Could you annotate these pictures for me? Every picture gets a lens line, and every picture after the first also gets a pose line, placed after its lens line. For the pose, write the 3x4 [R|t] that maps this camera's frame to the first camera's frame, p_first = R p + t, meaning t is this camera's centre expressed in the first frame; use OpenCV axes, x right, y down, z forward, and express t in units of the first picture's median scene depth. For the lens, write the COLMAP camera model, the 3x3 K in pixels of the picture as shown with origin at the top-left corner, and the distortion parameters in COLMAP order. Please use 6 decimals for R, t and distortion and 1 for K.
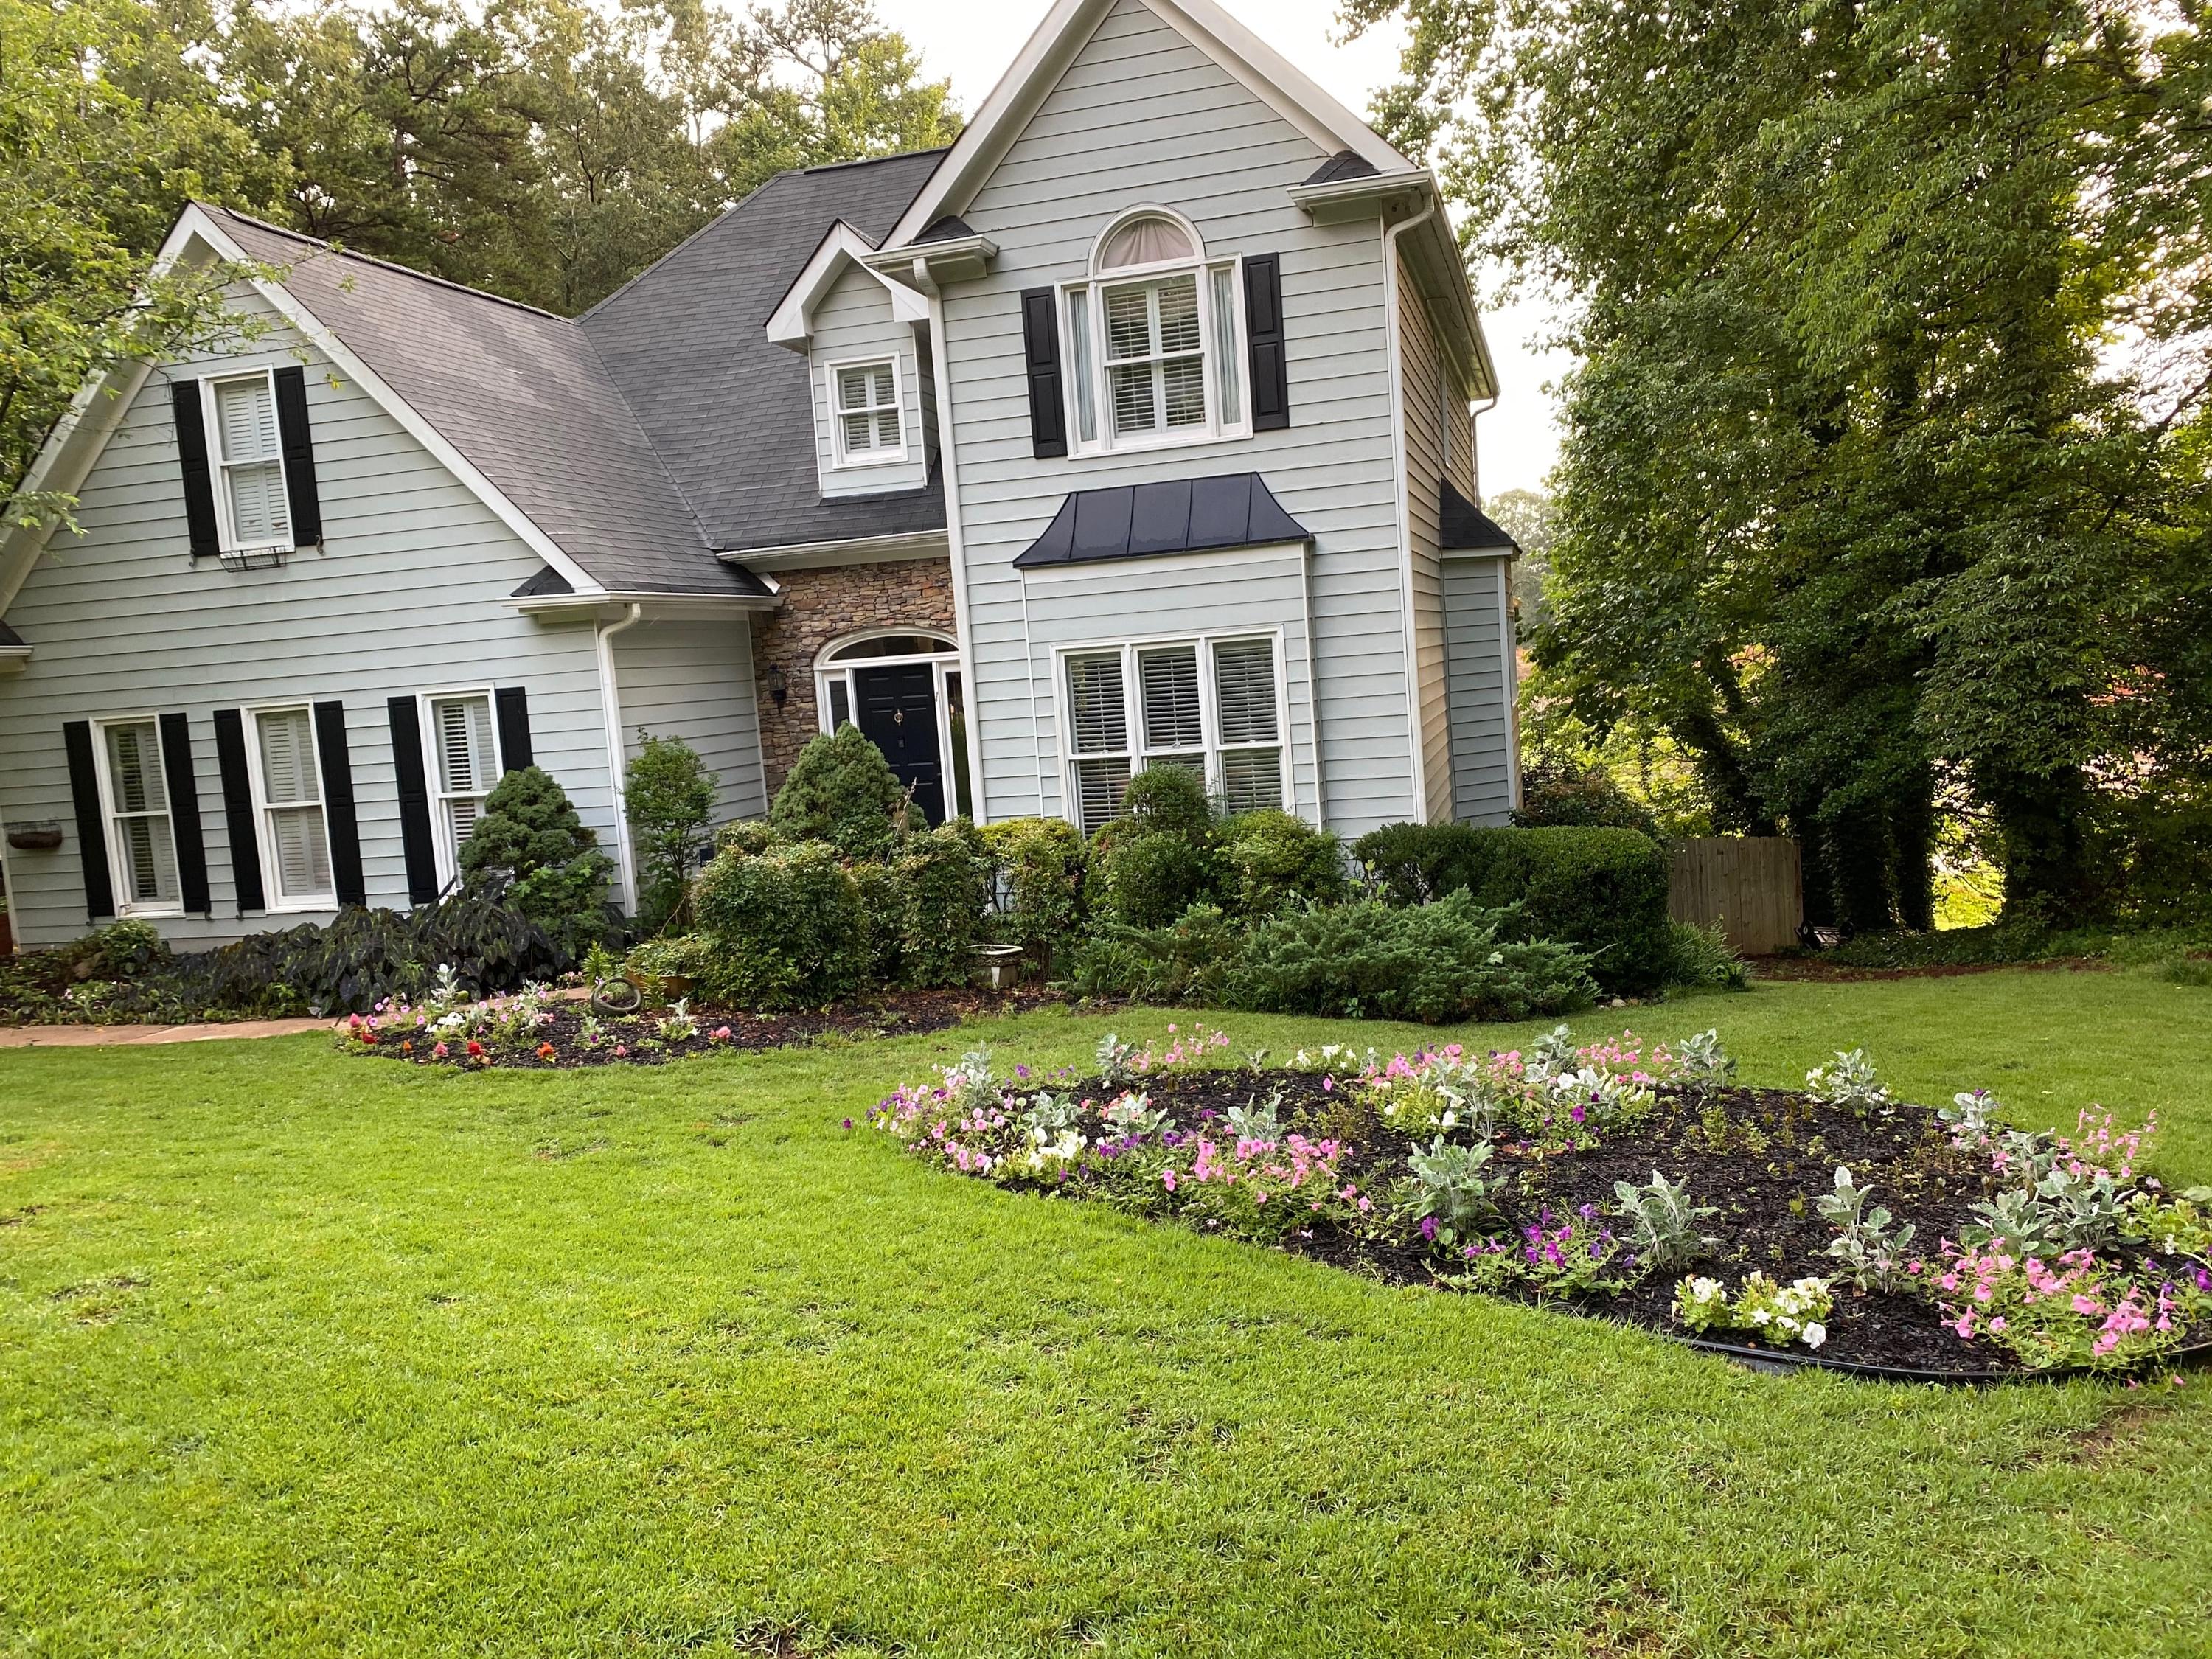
lens RADIAL K [[1703.4, 0, 1164.8], [0, 1703.4, 830.4], [0, 0, 1]] dist [0.078050, -0.213594]
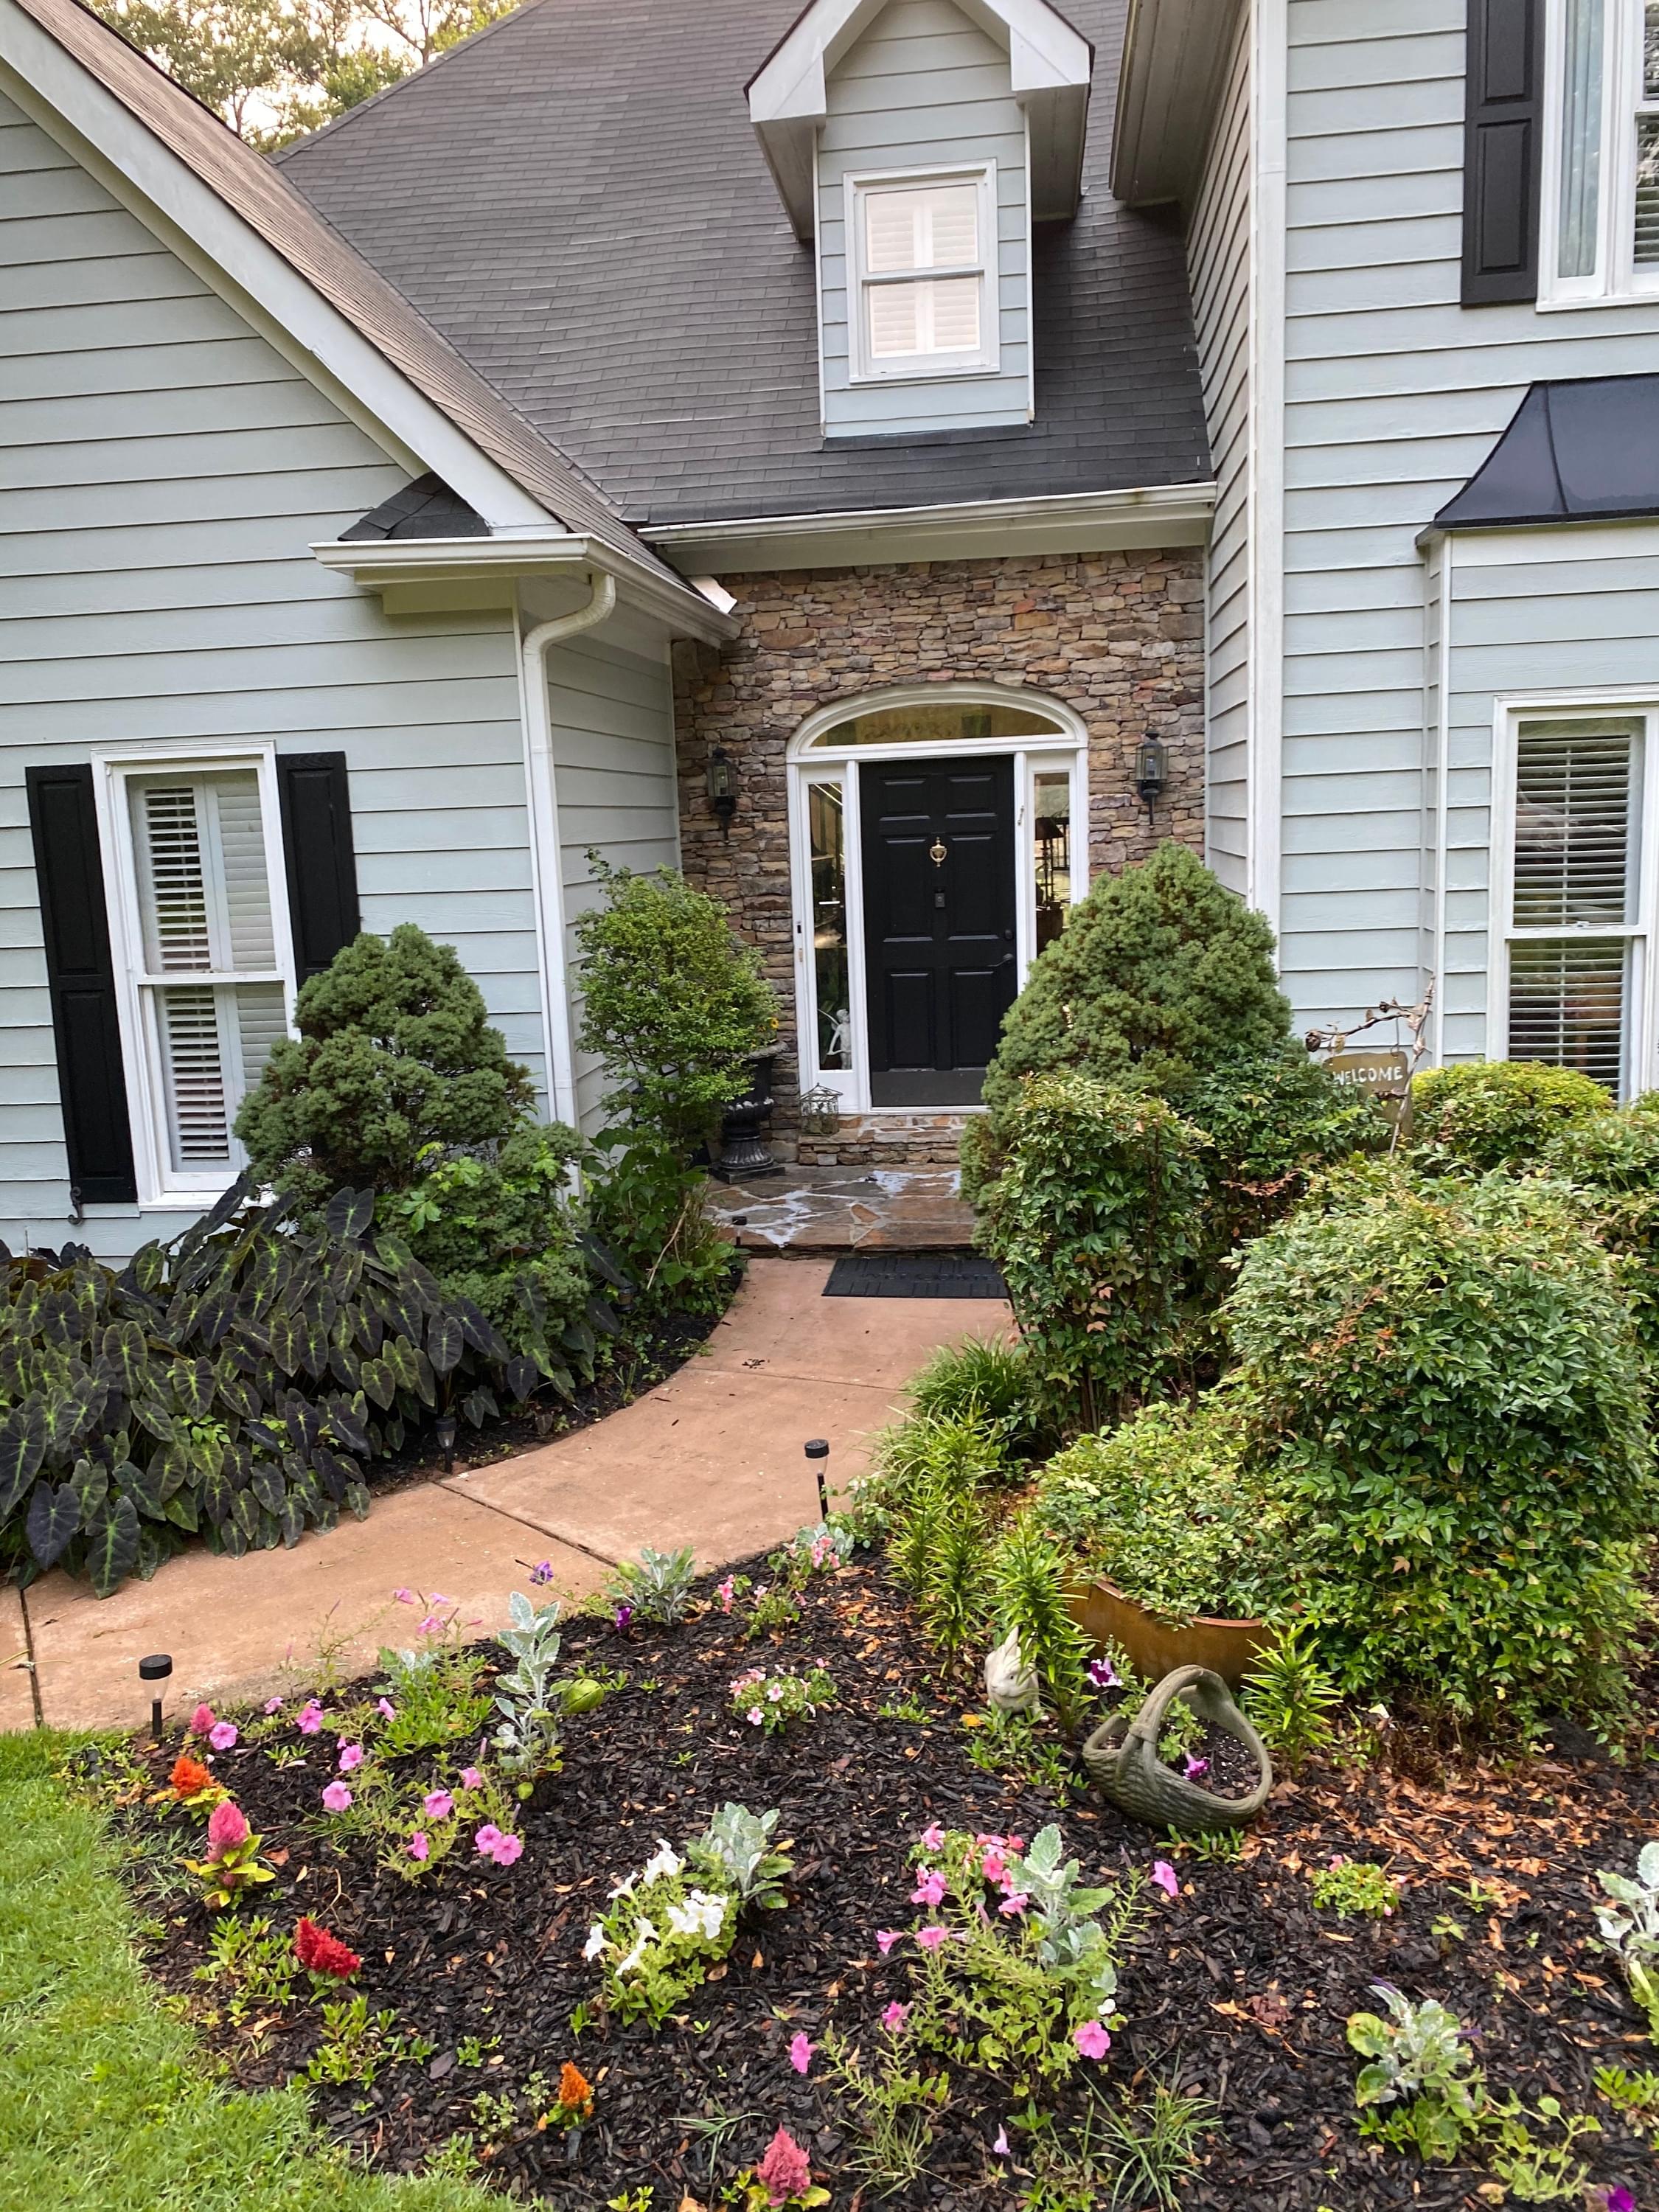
lens RADIAL K [[1660.0, 0, 829.5], [0, 1660.0, 1106.0], [0, 0, 1]] dist [0.067753, -0.146565]
pose [[0.992030, 0.013248, 0.125302, -0.293161], [-0.021100, 0.997881, 0.061547, -0.017949], [-0.124221, -0.063700, 0.990208, 0.518282]]
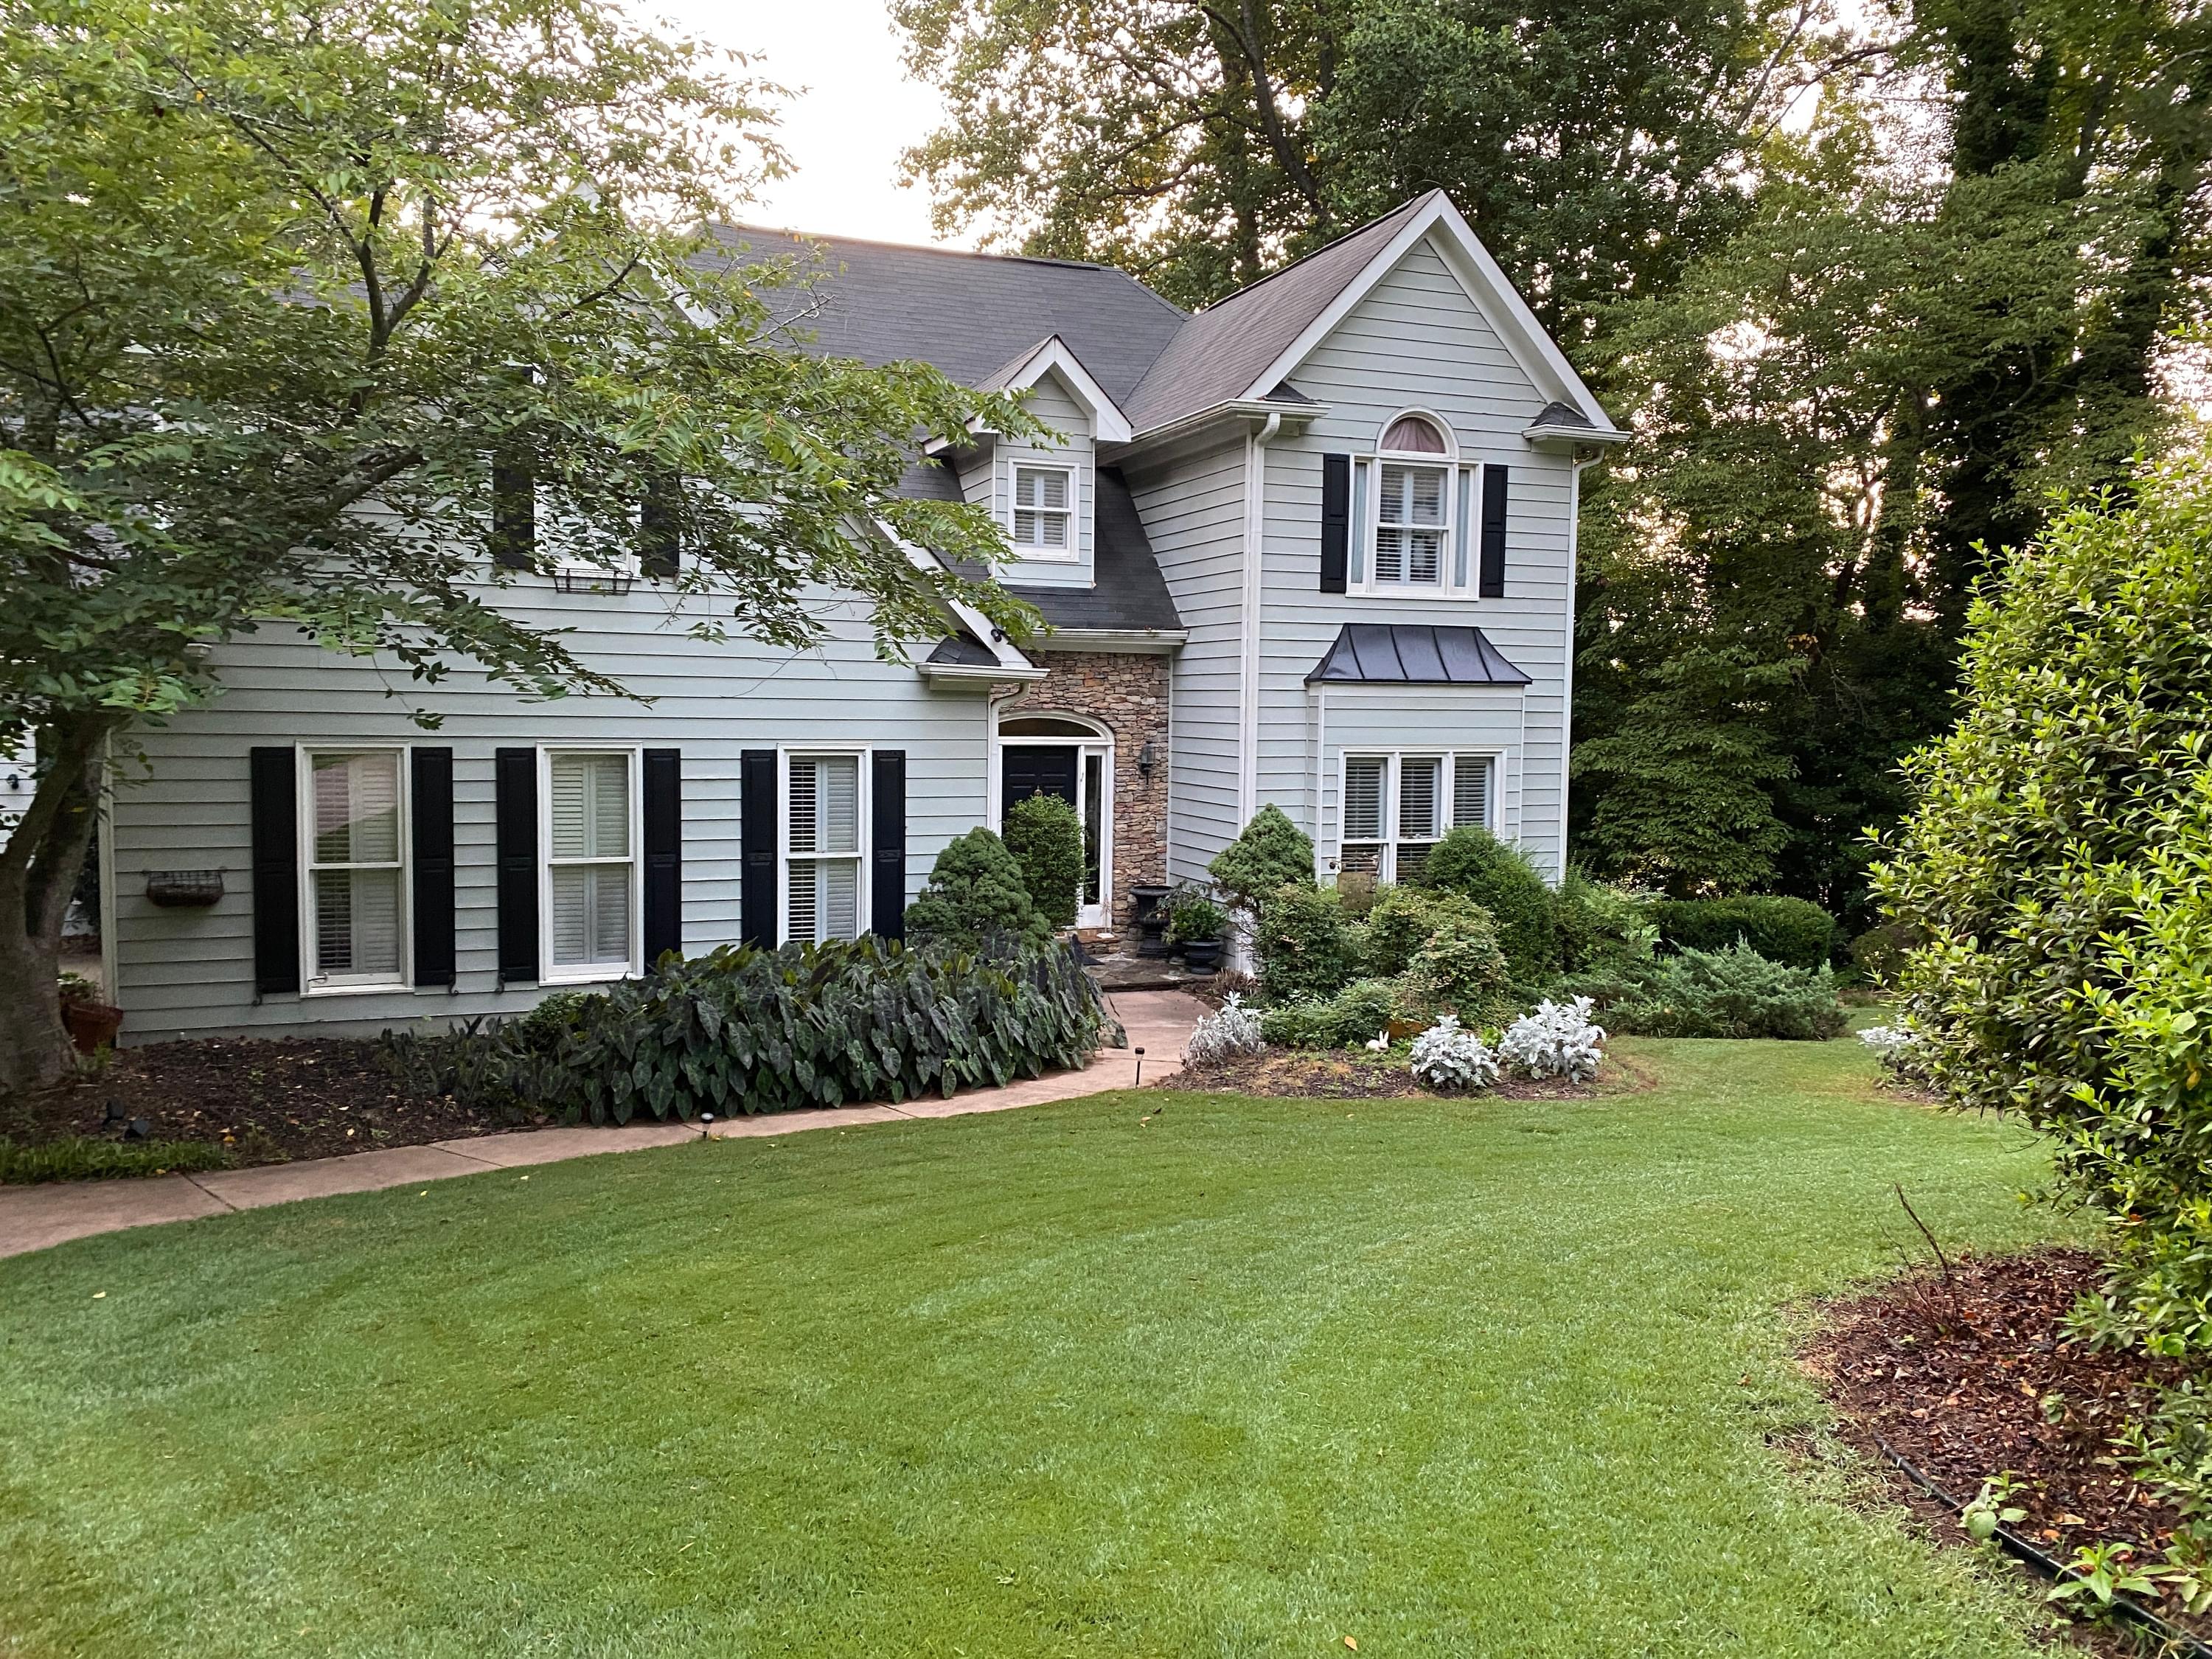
lens RADIAL K [[1703.4, 0, 1164.8], [0, 1703.4, 830.4], [0, 0, 1]] dist [0.078050, -0.213594]
pose [[0.783706, 0.040398, 0.619817, -0.854970], [-0.011220, 0.998641, -0.050902, 0.011457], [-0.621030, 0.032938, 0.783094, 0.128712]]
